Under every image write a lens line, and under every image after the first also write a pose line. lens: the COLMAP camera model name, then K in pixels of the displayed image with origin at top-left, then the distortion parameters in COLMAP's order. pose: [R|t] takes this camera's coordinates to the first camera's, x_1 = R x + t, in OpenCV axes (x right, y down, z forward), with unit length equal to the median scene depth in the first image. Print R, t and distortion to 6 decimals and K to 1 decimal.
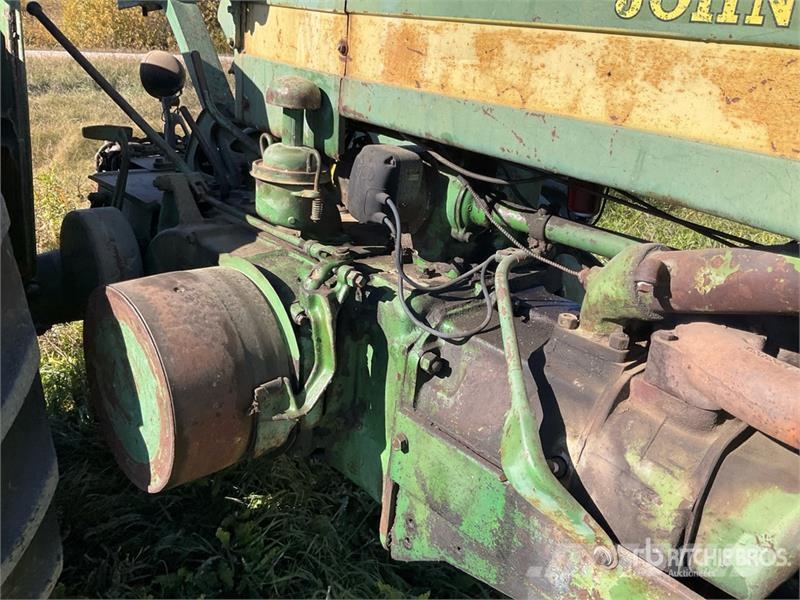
lens RADIAL K [[659.1, 0, 397.6], [0, 659.1, 293.0], [0, 0, 1]] dist [0.060580, -0.120619]
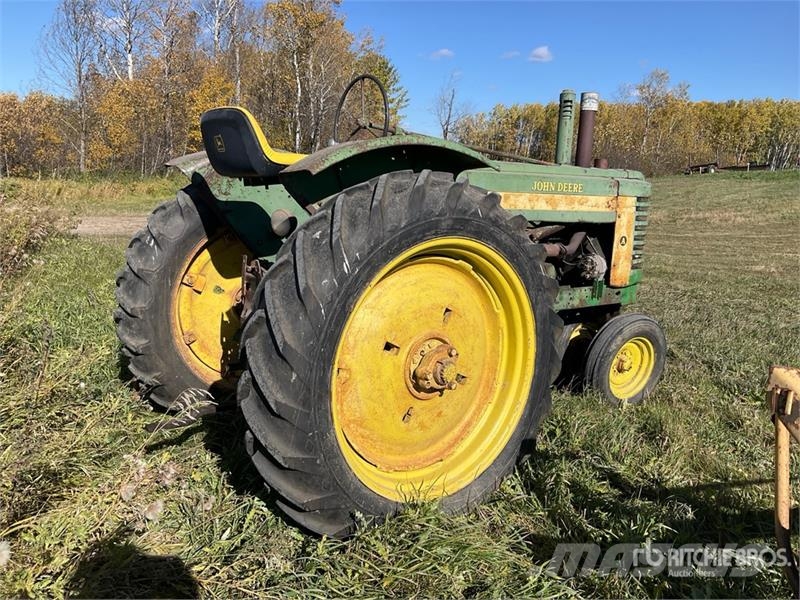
lens RADIAL K [[659.1, 0, 400.8], [0, 659.1, 297.1], [0, 0, 1]] dist [0.060580, -0.120619]
pose [[0.108125, -0.246578, 0.963072, -3.534671], [0.328008, 0.923351, 0.199583, -0.707555], [-0.938467, 0.294315, 0.180717, 0.874887]]
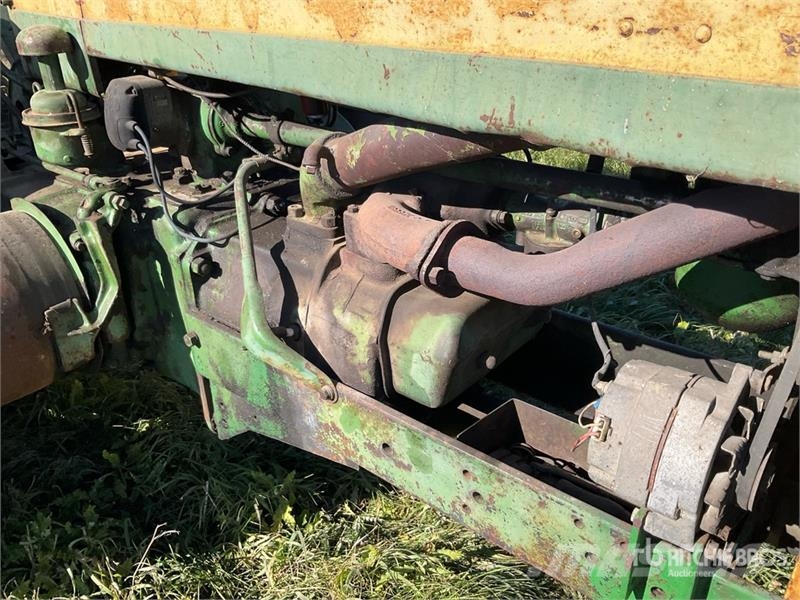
lens RADIAL K [[659.1, 0, 401.2], [0, 659.1, 302.7], [0, 0, 1]] dist [0.060580, -0.120619]
pose [[0.986715, -0.155698, 0.046383, 0.324988], [0.149176, 0.981395, 0.120869, 0.079618], [-0.064339, -0.112344, 0.991584, -0.166191]]
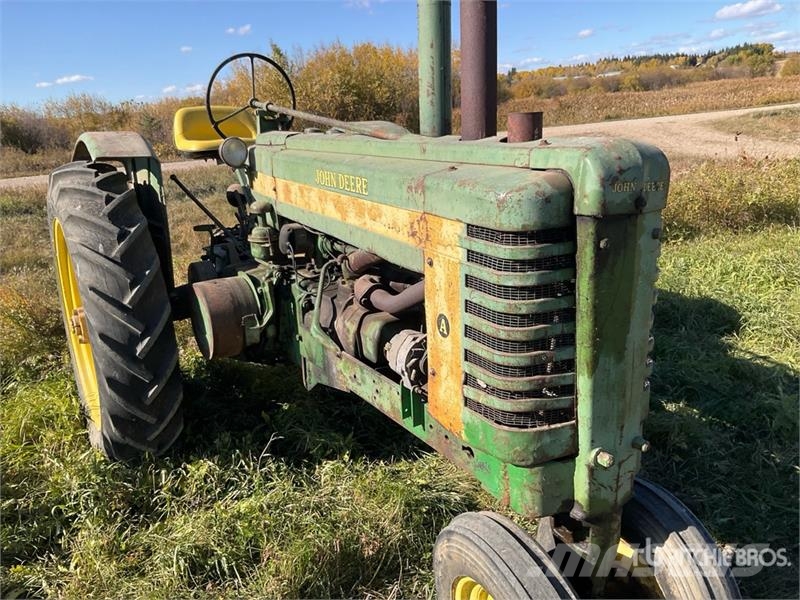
lens RADIAL K [[659.1, 0, 416.5], [0, 659.1, 302.2], [0, 0, 1]] dist [0.060580, -0.120619]
pose [[0.975844, -0.067965, -0.207629, 1.009001], [0.051220, 0.995064, -0.084991, 0.337526], [0.212381, 0.072303, 0.974508, -1.444646]]
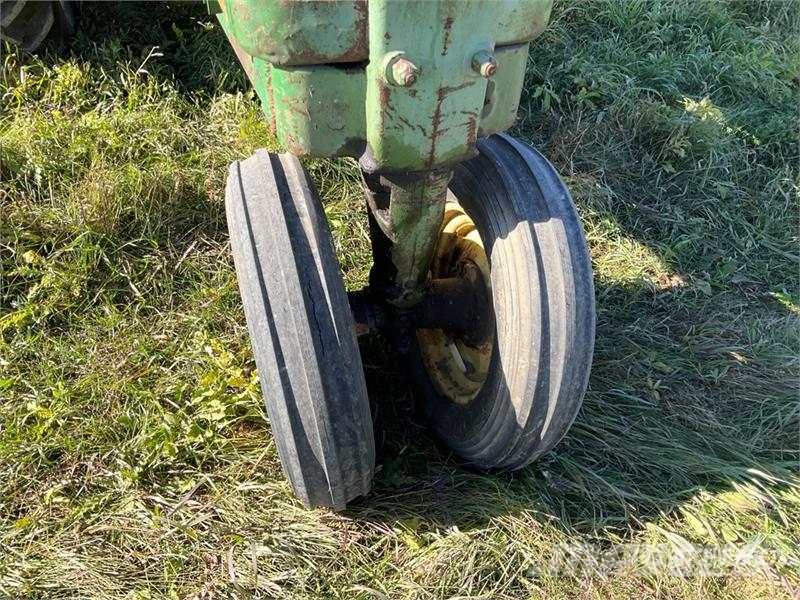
lens RADIAL K [[659.1, 0, 399.7], [0, 659.1, 301.5], [0, 0, 1]] dist [0.060580, -0.120619]
pose [[0.928397, 0.214696, -0.303289, 1.427529], [-0.101360, 0.931560, 0.349174, 0.568397], [0.357499, -0.293431, 0.886619, -0.718156]]
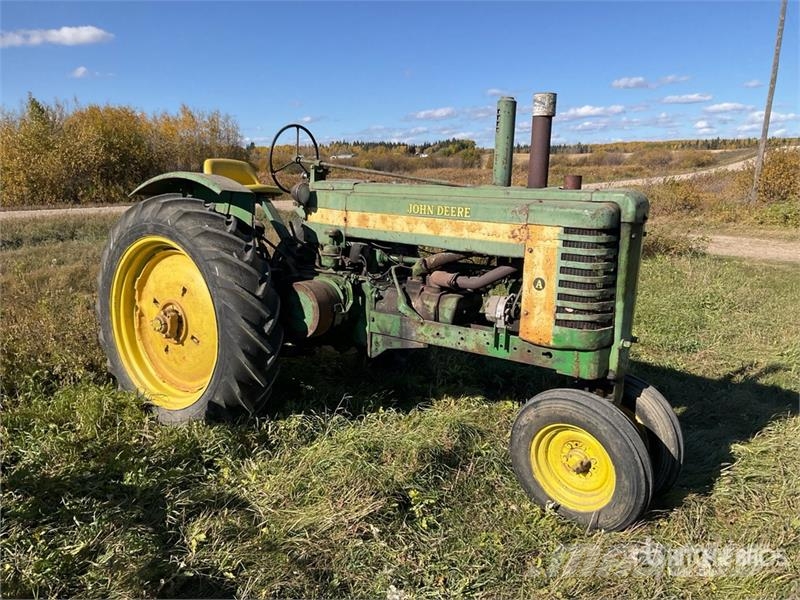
lens RADIAL K [[659.1, 0, 413.4], [0, 659.1, 297.7], [0, 0, 1]] dist [0.060580, -0.120619]
pose [[0.978502, -0.095116, 0.182995, -0.446469], [0.125542, 0.978672, -0.162603, 0.758343], [-0.163626, 0.182081, 0.969574, -2.732455]]
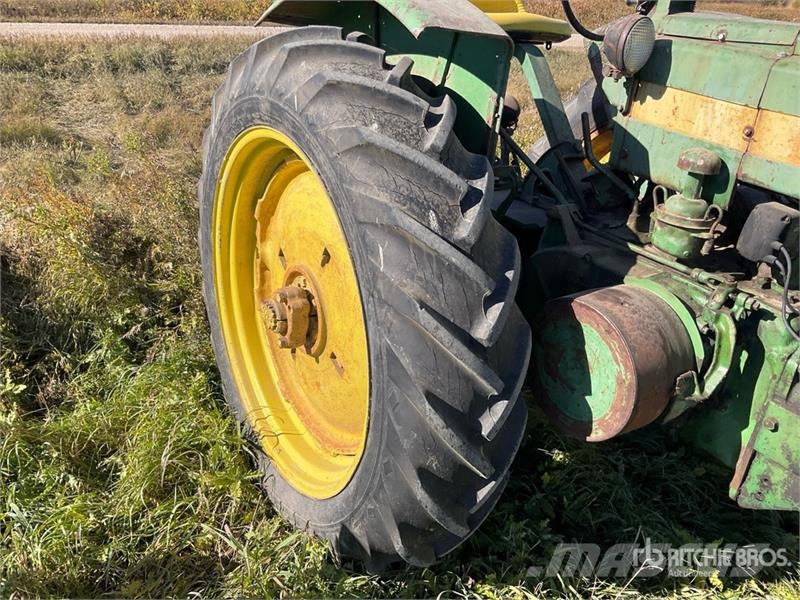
lens RADIAL K [[659.1, 0, 398.8], [0, 659.1, 297.3], [0, 0, 1]] dist [0.060580, -0.120619]
pose [[0.982646, 0.064219, -0.174019, -0.542129], [-0.054596, 0.996732, 0.059539, -0.076986], [0.177274, -0.049004, 0.982941, -0.486014]]
